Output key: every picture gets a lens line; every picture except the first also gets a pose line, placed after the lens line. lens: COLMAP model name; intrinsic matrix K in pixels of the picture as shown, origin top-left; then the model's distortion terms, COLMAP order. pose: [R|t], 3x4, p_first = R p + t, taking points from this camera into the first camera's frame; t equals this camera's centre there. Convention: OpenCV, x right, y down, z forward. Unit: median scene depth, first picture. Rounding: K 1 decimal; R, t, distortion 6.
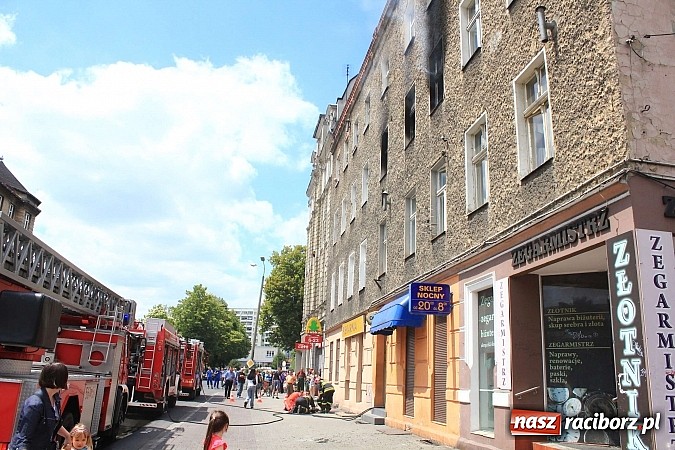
lens RADIAL K [[559.1, 0, 335.2], [0, 559.1, 225.0], [0, 0, 1]] dist [-0.153124, 0.135891]
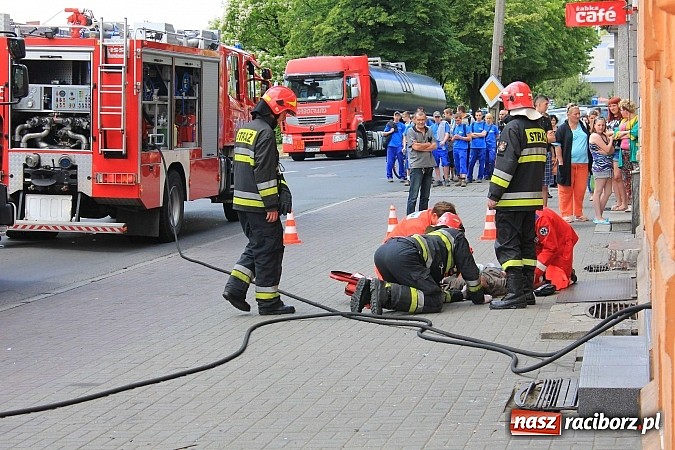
lens RADIAL K [[1617.1, 0, 333.0], [0, 1617.1, 224.8], [0, 0, 1]] dist [0.090127, 0.000000]
pose [[0.938590, -0.032521, -0.343497, 0.174208], [0.141915, 0.943826, 0.298417, 0.146900], [0.314496, -0.328839, 0.890481, 0.554645]]
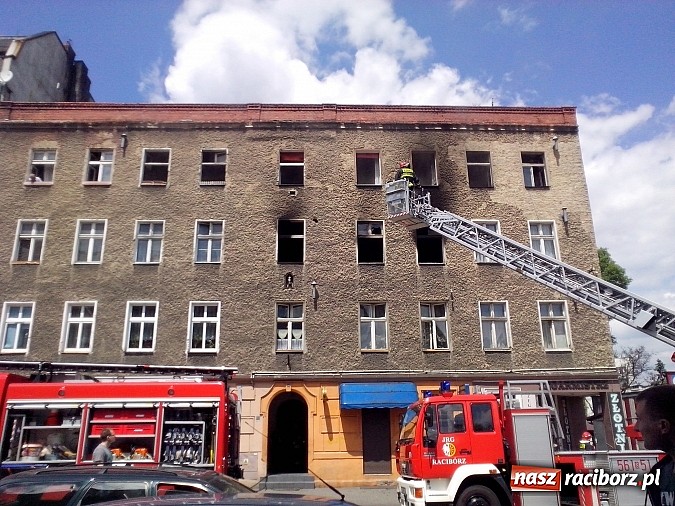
lens RADIAL K [[580.4, 0, 339.0], [0, 580.4, 238.8], [0, 0, 1]] dist [-0.060247, 0.059736]
pose [[0.133282, 0.277109, 0.951550, -1.223446], [-0.249696, 0.938533, -0.238344, 0.148835], [-0.959108, -0.205832, 0.194282, 0.830920]]
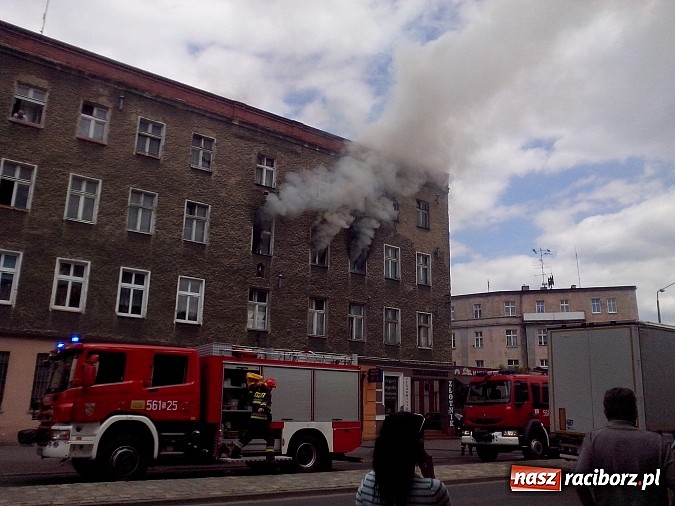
lens RADIAL K [[580.4, 0, 334.3], [0, 580.4, 250.8], [0, 0, 1]] dist [-0.060247, 0.059736]
pose [[-0.439212, 0.180125, 0.880141, -1.411529], [-0.279459, 0.903695, -0.324403, 0.357868], [-0.853812, -0.388445, -0.346576, 1.589525]]
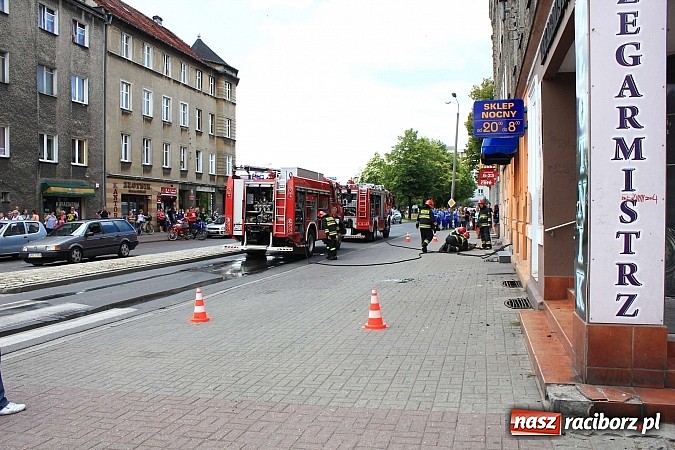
lens RADIAL K [[559.1, 0, 336.4], [0, 559.1, 222.2], [0, 0, 1]] dist [-0.153124, 0.135891]
pose [[0.908861, -0.038677, -0.415303, 0.210425], [0.151195, 0.958522, 0.241611, 0.034218], [0.388732, -0.282382, 0.877011, 0.103788]]
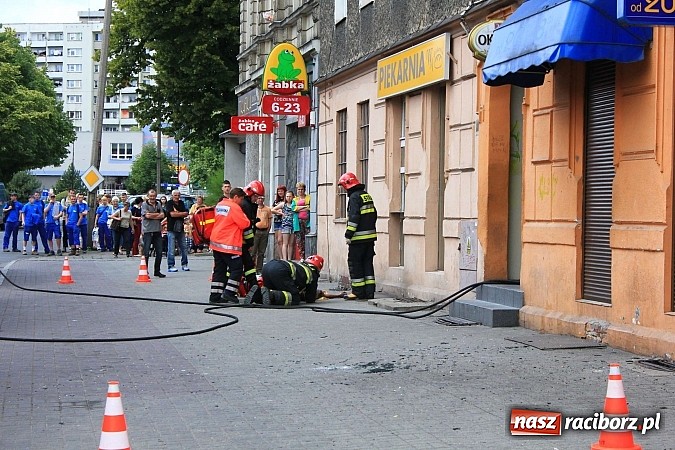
lens RADIAL K [[1617.1, 0, 343.2], [0, 1617.1, 221.7], [0, 0, 1]] dist [0.090127, 0.000000]
pose [[0.999353, -0.026405, 0.024436, -0.055410], [0.018788, 0.962273, 0.271437, -0.005589], [-0.030681, -0.270803, 0.962146, -0.037241]]
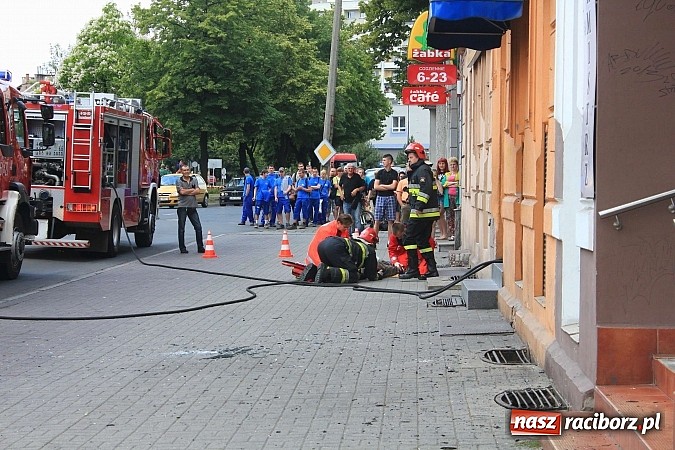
lens RADIAL K [[1617.1, 0, 333.4], [0, 1617.1, 222.0], [0, 0, 1]] dist [0.090127, 0.000000]
pose [[0.977083, -0.028657, -0.210919, 0.206350], [0.087606, 0.957220, 0.275782, 0.021098], [0.193993, -0.287940, 0.937794, 0.037980]]
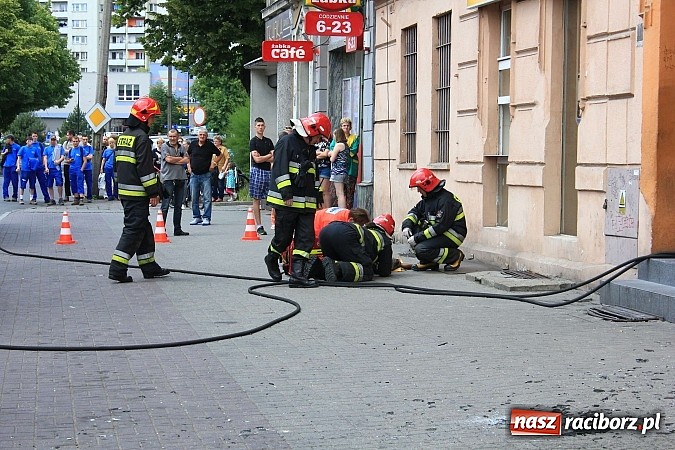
lens RADIAL K [[1617.1, 0, 341.3], [0, 1617.1, 224.3], [0, 0, 1]] dist [0.090127, 0.000000]
pose [[0.999416, -0.029049, 0.017980, -0.099737], [0.022138, 0.951527, 0.306767, 0.087368], [-0.026020, -0.306190, 0.951615, 0.308614]]
